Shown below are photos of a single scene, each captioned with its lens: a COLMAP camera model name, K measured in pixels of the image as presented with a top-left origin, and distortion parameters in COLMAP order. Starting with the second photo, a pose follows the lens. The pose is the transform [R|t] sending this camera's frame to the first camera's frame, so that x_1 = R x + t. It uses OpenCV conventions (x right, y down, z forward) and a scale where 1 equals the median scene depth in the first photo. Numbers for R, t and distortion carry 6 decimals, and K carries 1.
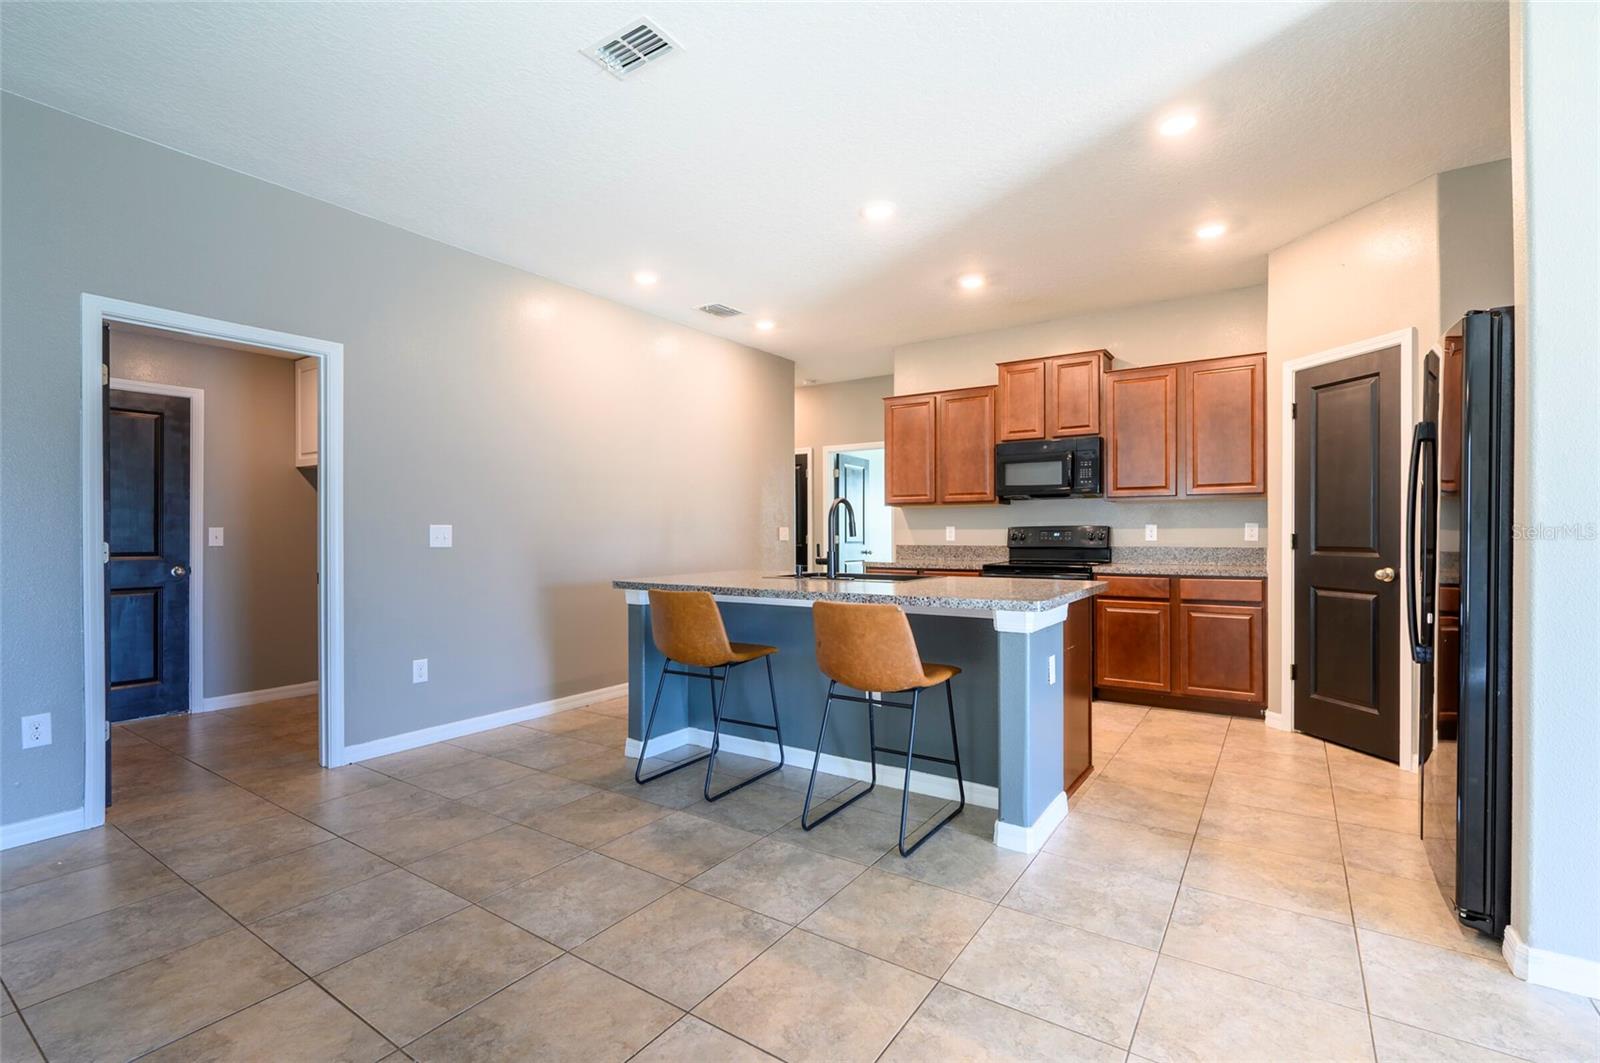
lens RADIAL K [[715.2, 0, 800.0], [0, 715.2, 531.2], [0, 0, 1]] dist [-0.000882, -0.000144]
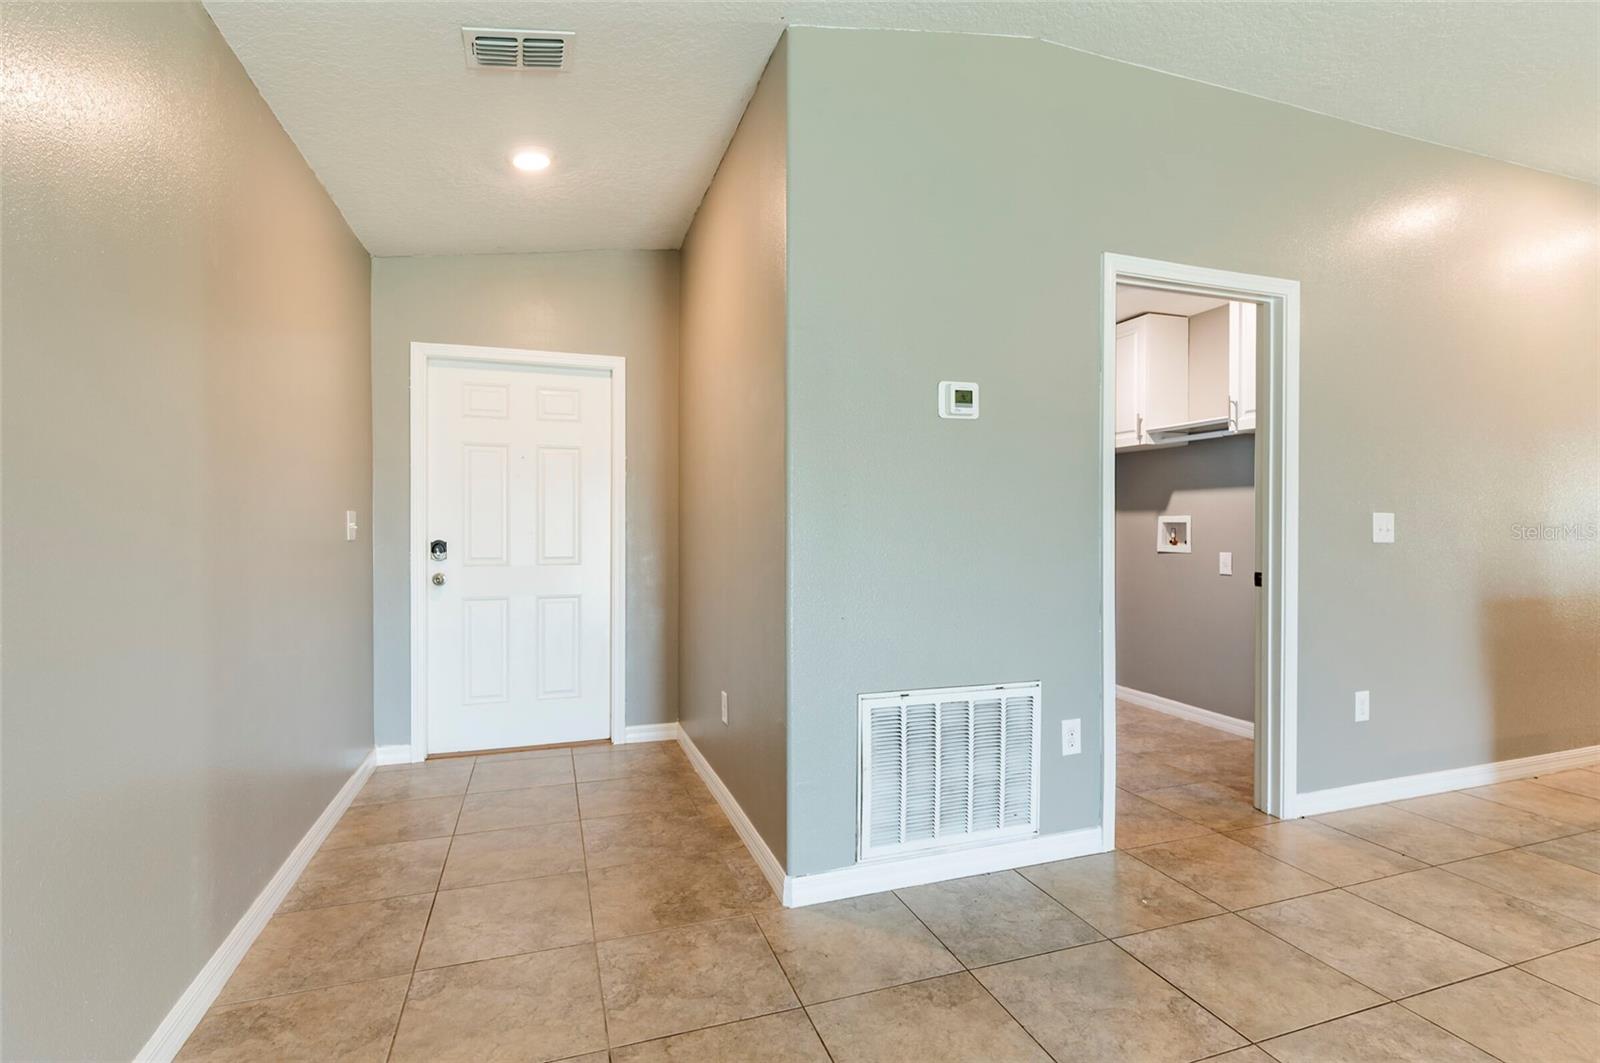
lens RADIAL K [[769.3, 0, 808.3], [0, 769.3, 530.2], [0, 0, 1]] dist [-0.001205, 0.000020]
pose [[0.803812, 0.005776, -0.594855, -0.444464], [-0.001158, 0.999966, 0.008145, 0.003530], [0.594882, -0.005859, 0.803792, 0.003308]]
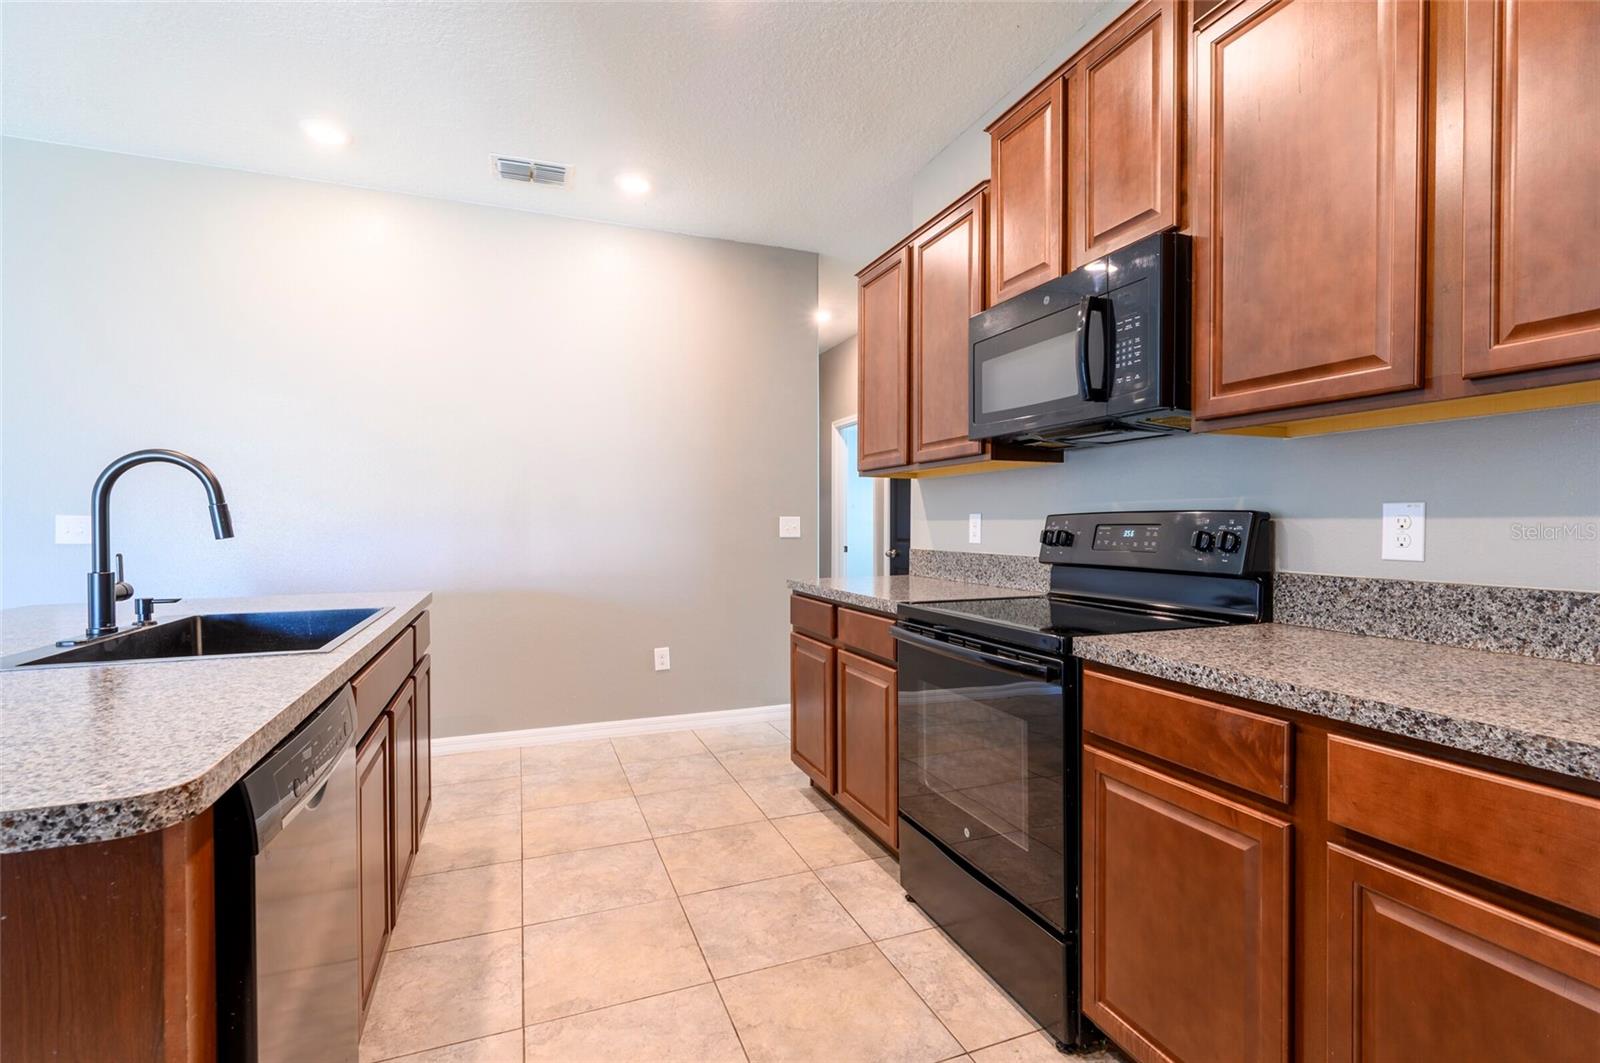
lens RADIAL K [[718.6, 0, 804.0], [0, 718.6, 533.2], [0, 0, 1]] dist [0.000548, 0.000325]
pose [[0.826525, 0.009008, -0.562828, 0.518410], [0.001380, 0.999837, 0.018029, -0.003236], [0.562899, -0.015678, 0.826377, 0.706512]]
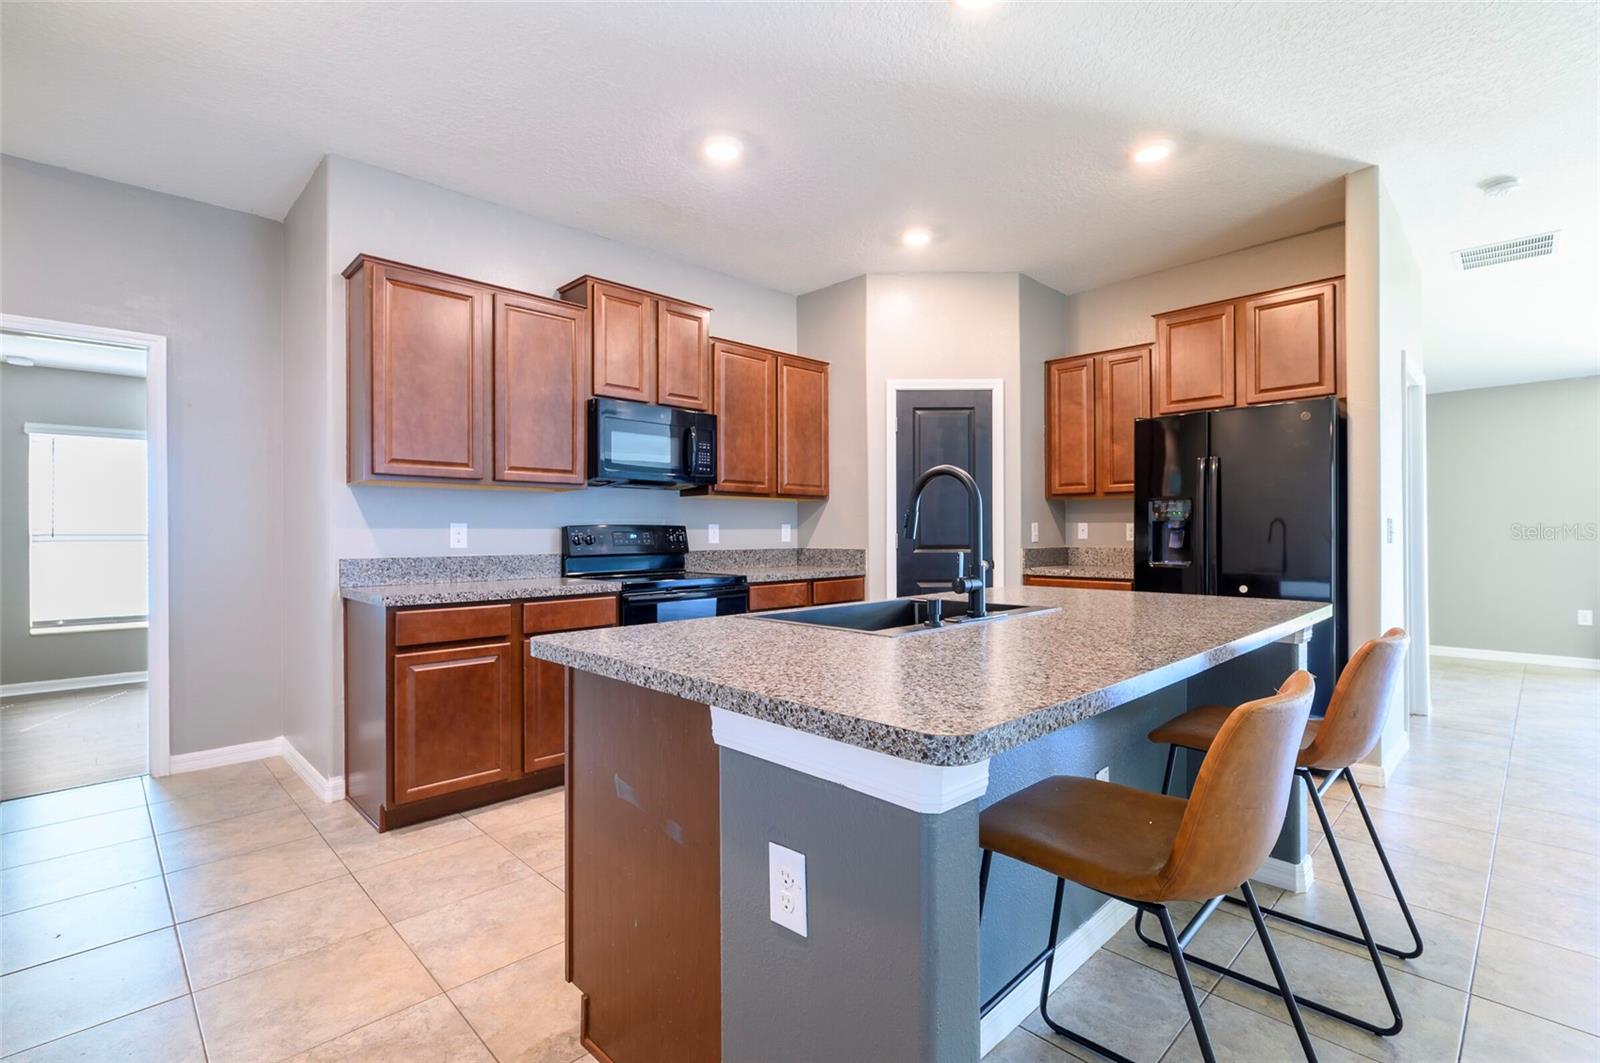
lens RADIAL K [[729.5, 0, 808.5], [0, 729.5, 531.6], [0, 0, 1]] dist [0.001919, 0.000124]
pose [[0.194801, 0.003206, 0.980838, -0.409370], [-0.000425, 0.999995, -0.003184, 0.002581], [-0.980843, 0.000203, 0.194801, 0.814337]]
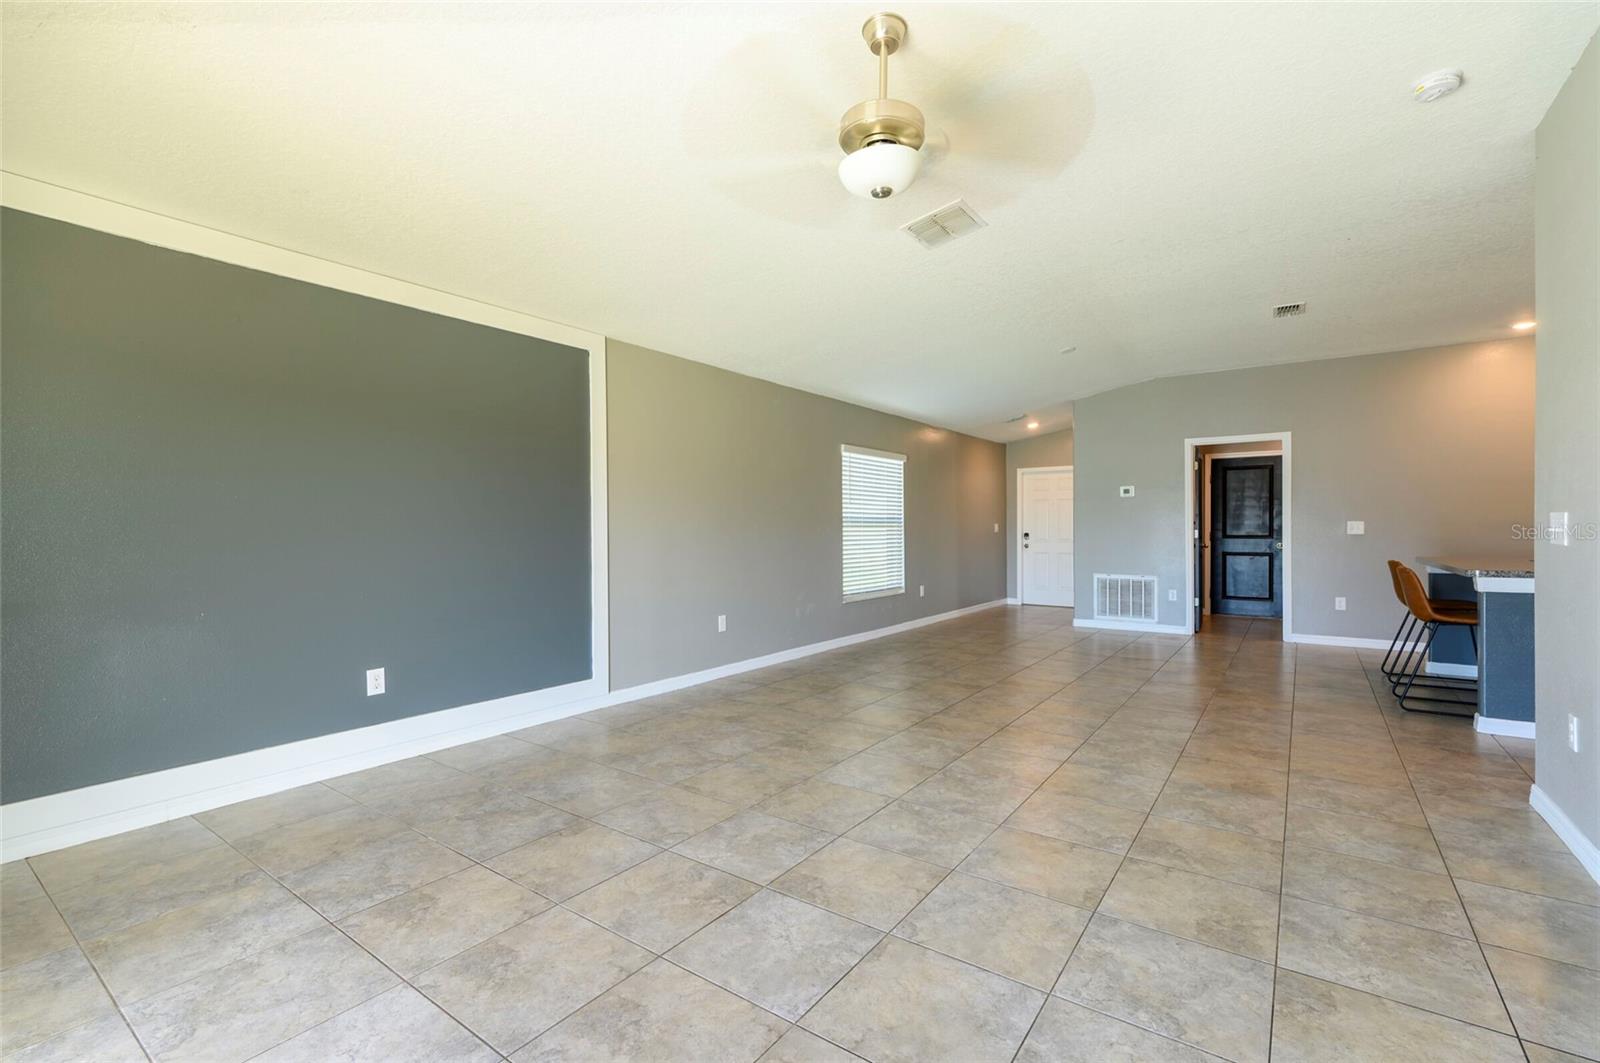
lens RADIAL K [[708.1, 0, 802.5], [0, 708.1, 525.7], [0, 0, 1]] dist [0.000160, -0.000192]
pose [[-0.020409, -0.000529, -0.999792, 1.072751], [0.008155, 0.999967, -0.000696, -0.006439], [0.999758, -0.008167, -0.020404, -0.253791]]
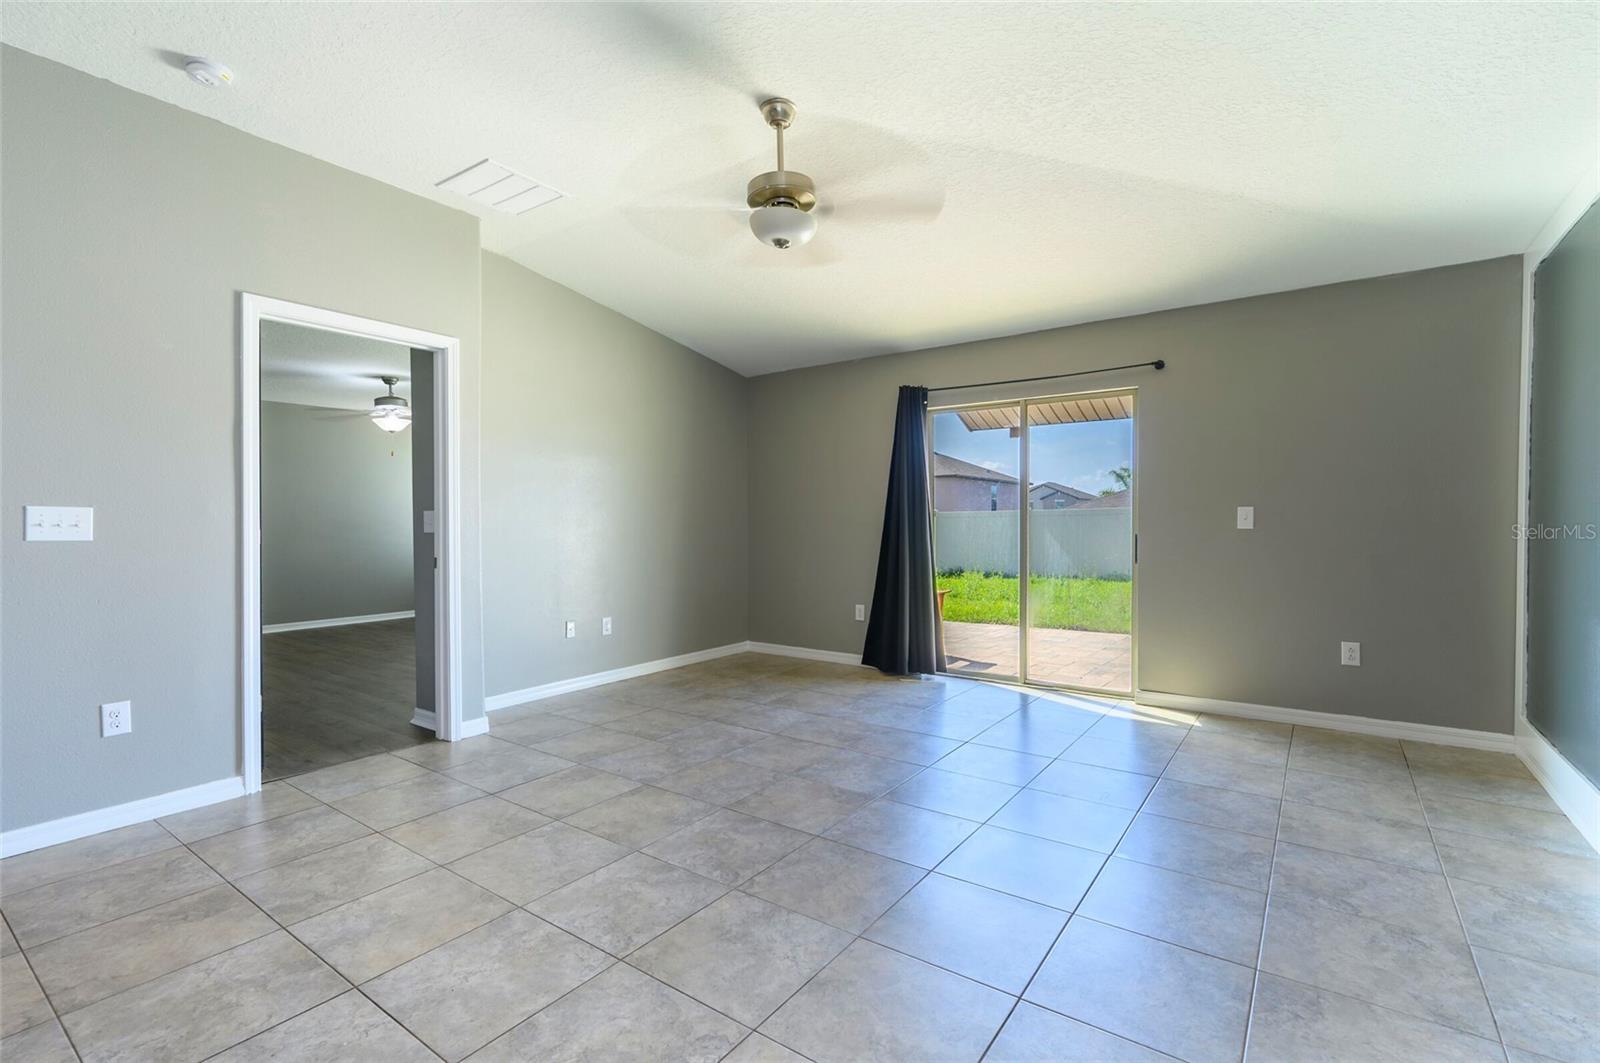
lens RADIAL K [[722.7, 0, 799.6], [0, 722.7, 527.5], [0, 0, 1]] dist [0.002578, 0.000603]
pose [[0.027492, -0.006063, 0.999604, -0.086007], [-0.000281, 0.999982, 0.006073, -0.000453], [-0.999622, -0.000448, 0.027489, -0.238760]]
